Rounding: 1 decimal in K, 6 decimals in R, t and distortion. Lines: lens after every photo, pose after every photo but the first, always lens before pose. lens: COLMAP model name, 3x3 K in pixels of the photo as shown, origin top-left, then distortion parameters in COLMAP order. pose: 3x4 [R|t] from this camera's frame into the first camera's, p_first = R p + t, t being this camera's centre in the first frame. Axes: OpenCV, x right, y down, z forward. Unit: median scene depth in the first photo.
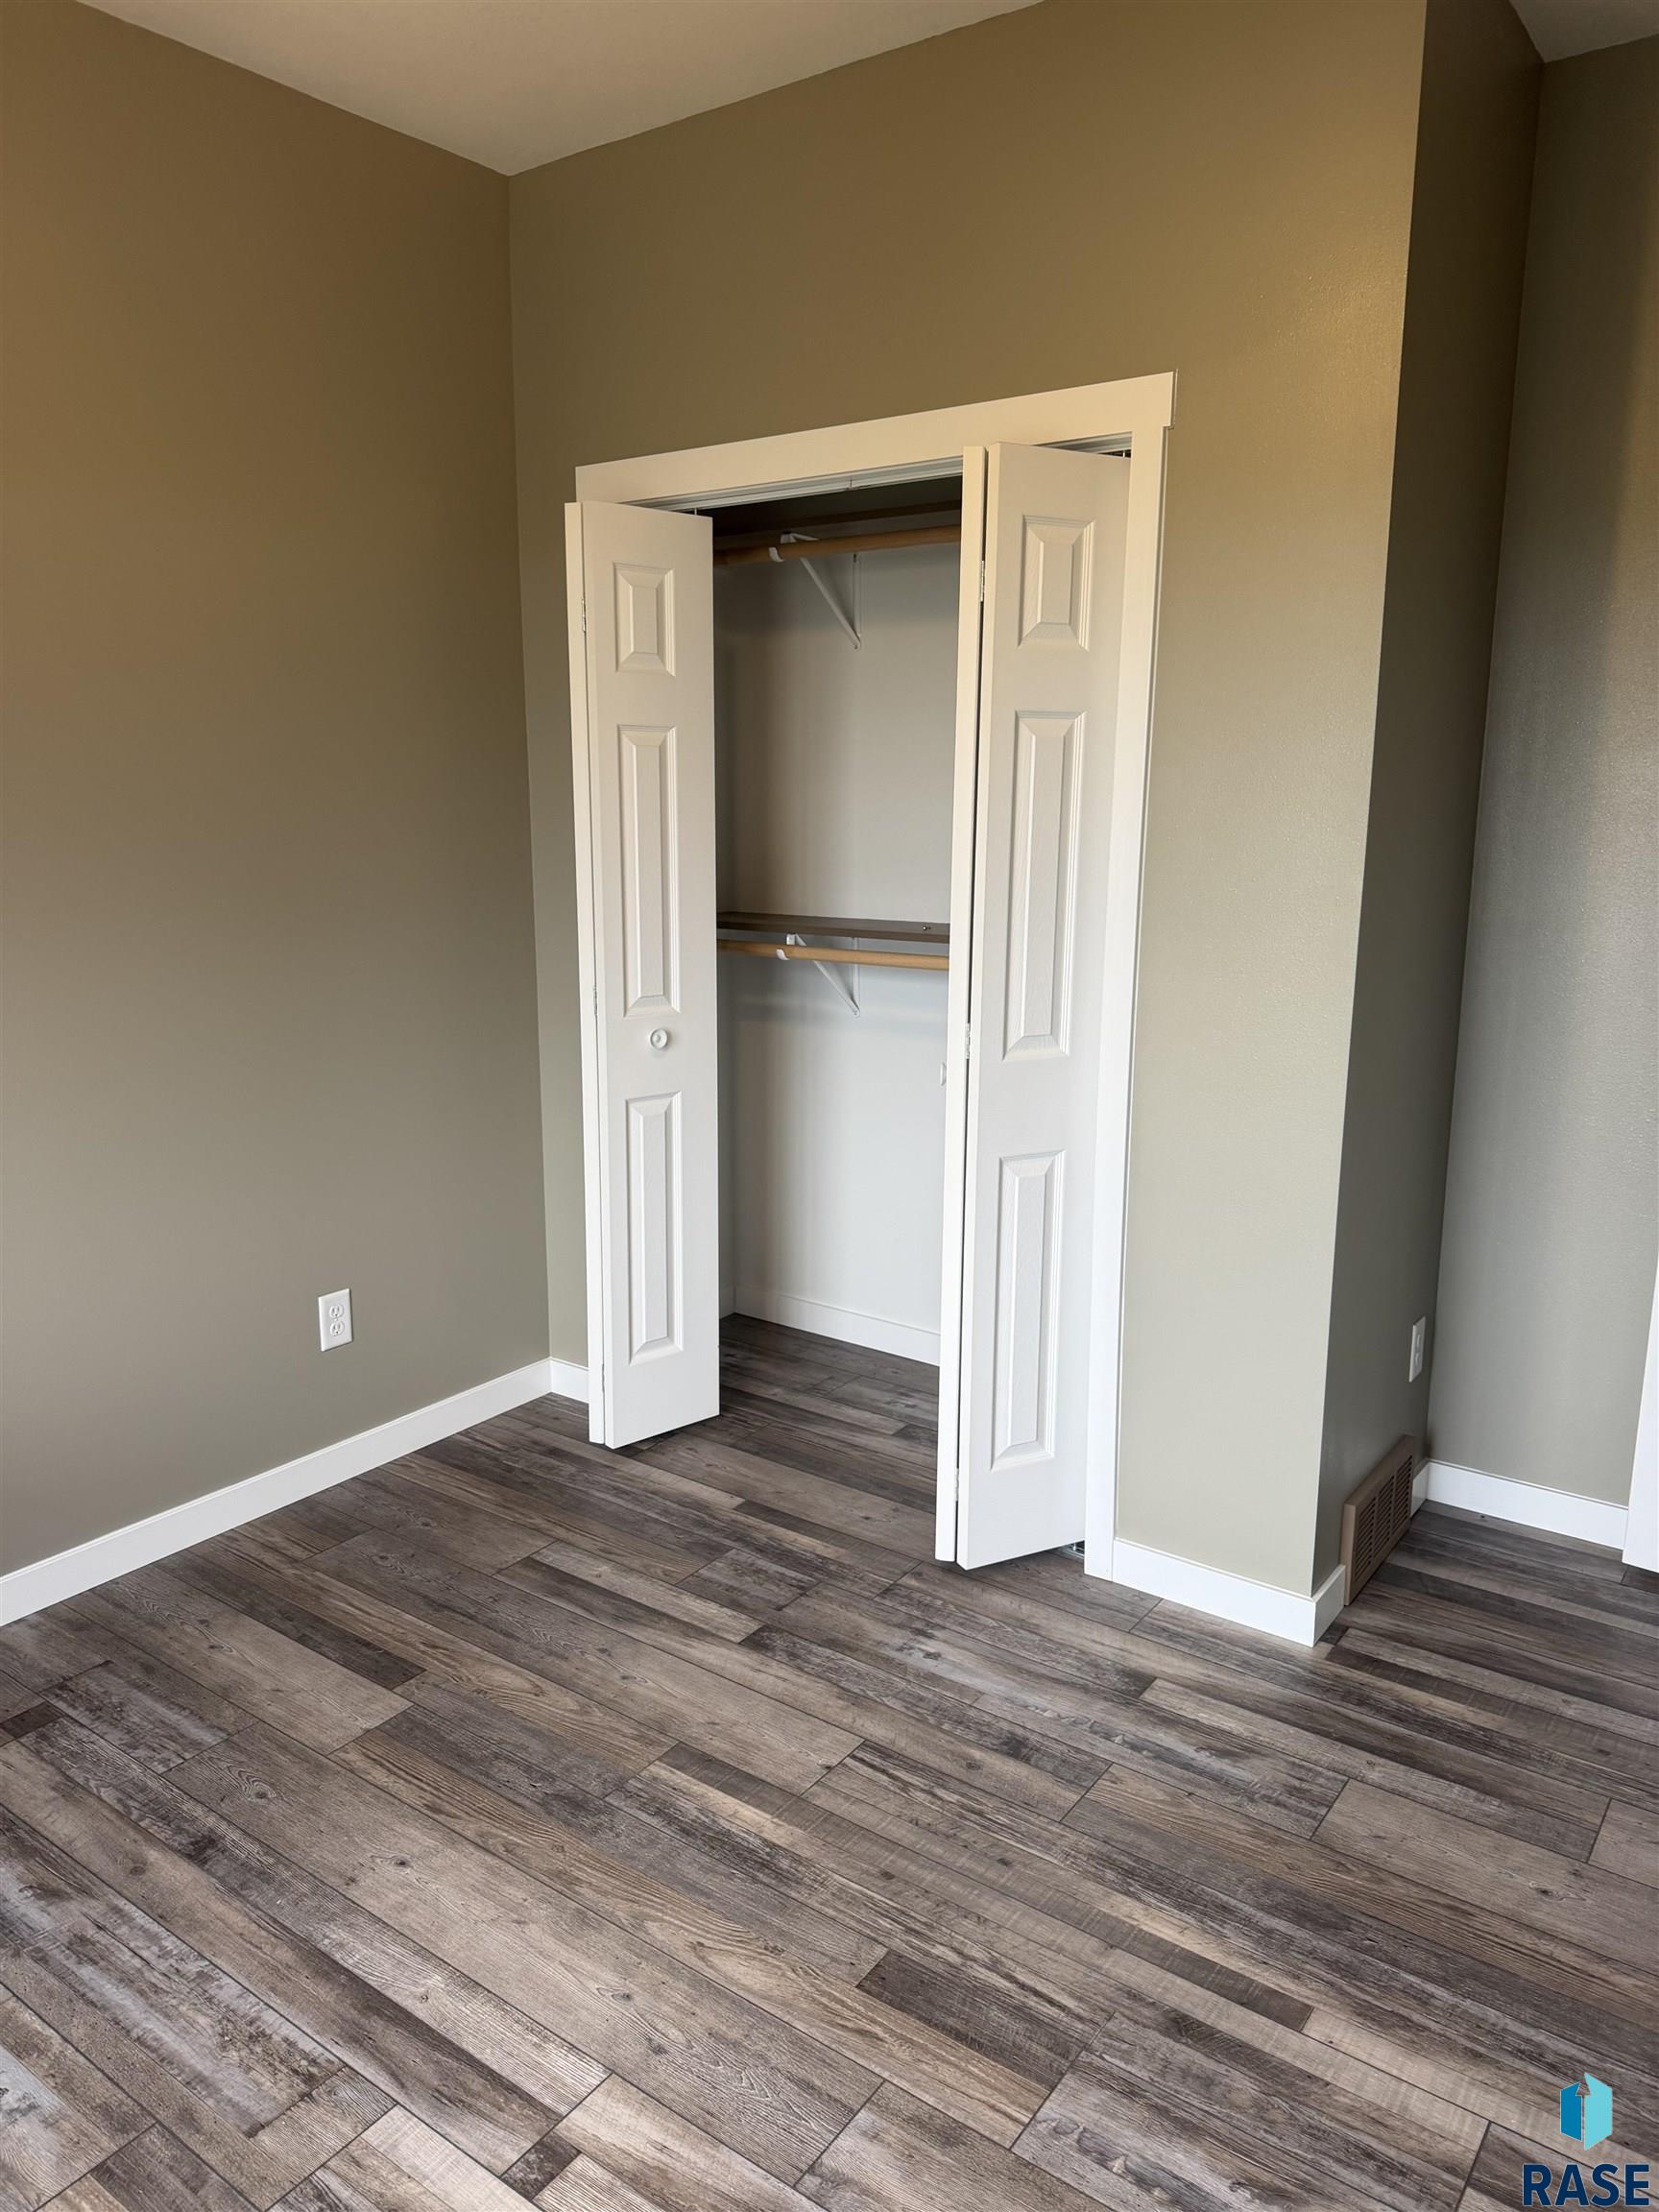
lens RADIAL K [[1558.7, 0, 840.6], [0, 1558.7, 1136.3], [0, 0, 1]] dist [0.080474, -0.085966]
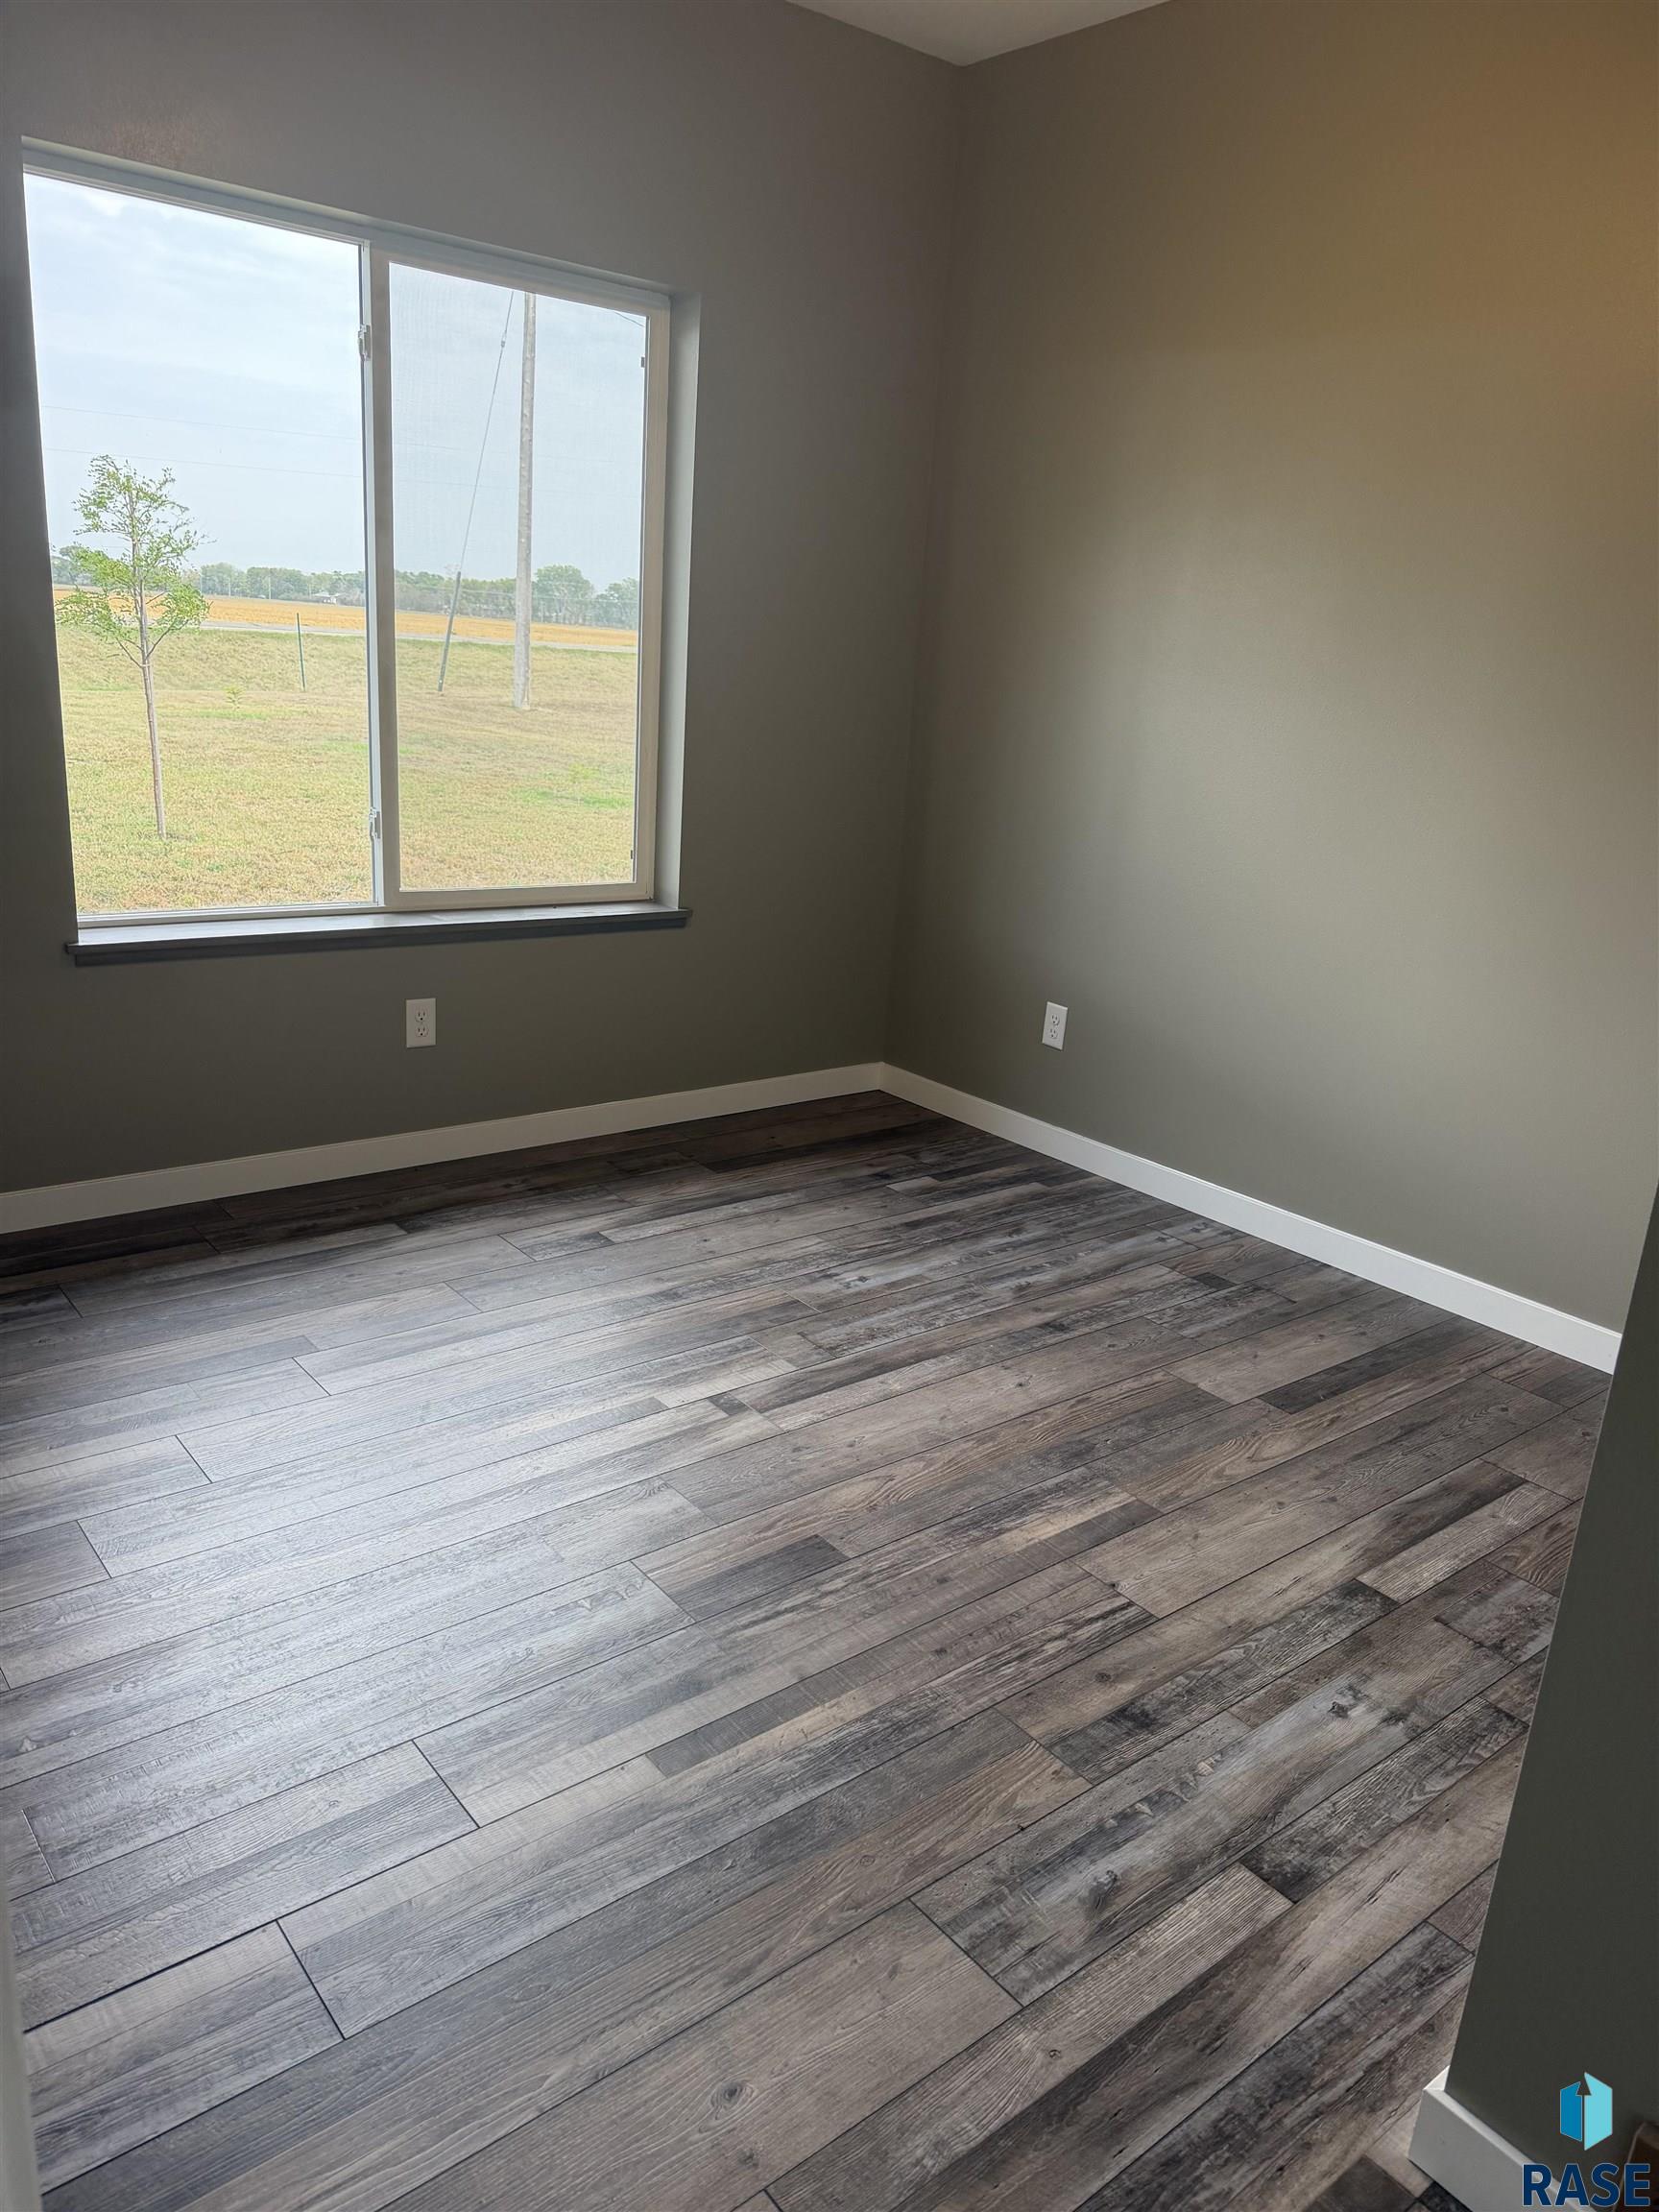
lens RADIAL K [[1561.0, 0, 829.5], [0, 1561.0, 1106.0], [0, 0, 1]] dist [0.029351, -0.028325]
pose [[-0.263469, 0.248349, -0.932152, 0.933157], [-0.283600, 0.903651, 0.320914, -0.132937], [0.922039, 0.348909, -0.167652, 0.978477]]
